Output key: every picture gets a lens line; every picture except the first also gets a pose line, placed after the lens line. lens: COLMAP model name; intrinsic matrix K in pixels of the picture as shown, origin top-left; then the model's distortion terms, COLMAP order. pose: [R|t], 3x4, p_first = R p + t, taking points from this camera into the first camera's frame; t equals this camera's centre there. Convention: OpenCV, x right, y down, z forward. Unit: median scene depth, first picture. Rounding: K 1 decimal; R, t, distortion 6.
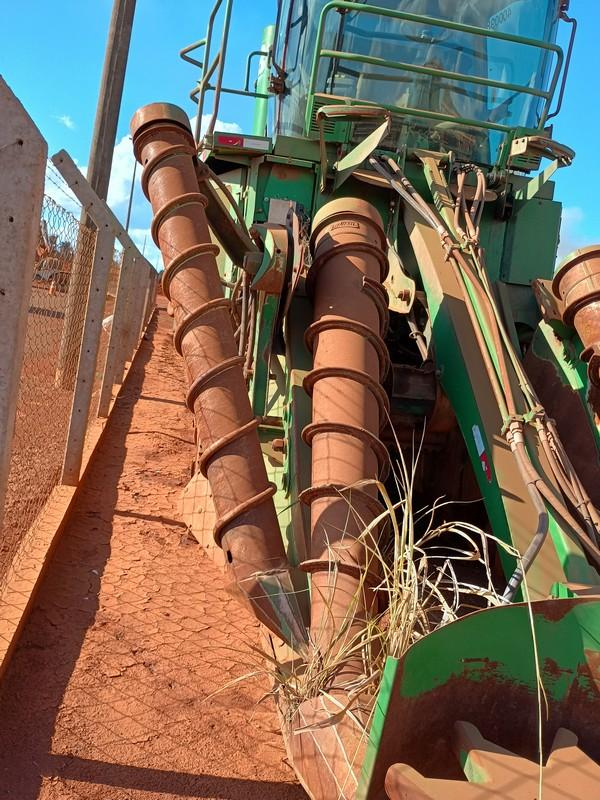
lens RADIAL K [[667.9, 0, 300.0], [0, 667.9, 400.0], [0, 0, 1]] dist [-0.006324, -0.006864]
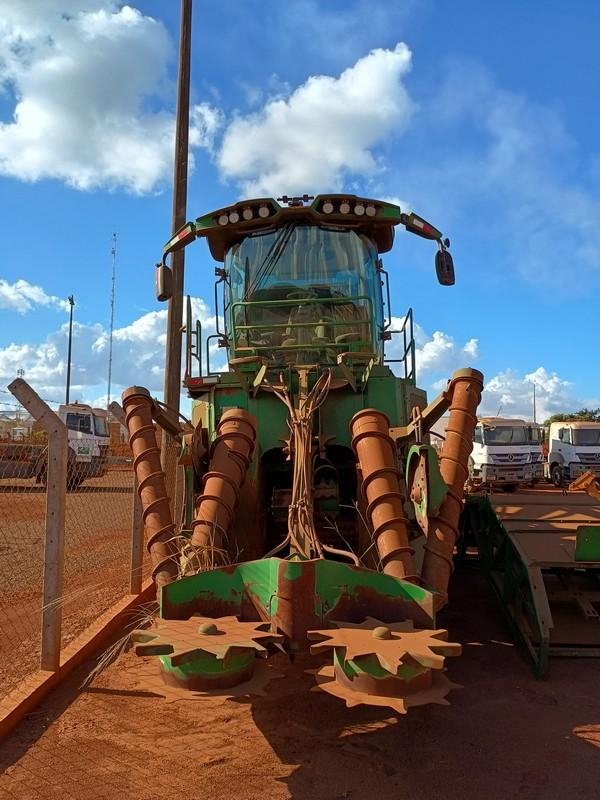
lens RADIAL K [[667.9, 0, 300.0], [0, 667.9, 400.0], [0, 0, 1]] dist [-0.006324, -0.006864]
pose [[0.965859, -0.176077, -0.190032, 0.534369], [0.128849, 0.962862, -0.237267, 0.135341], [0.224752, 0.204681, 0.952676, -0.694574]]
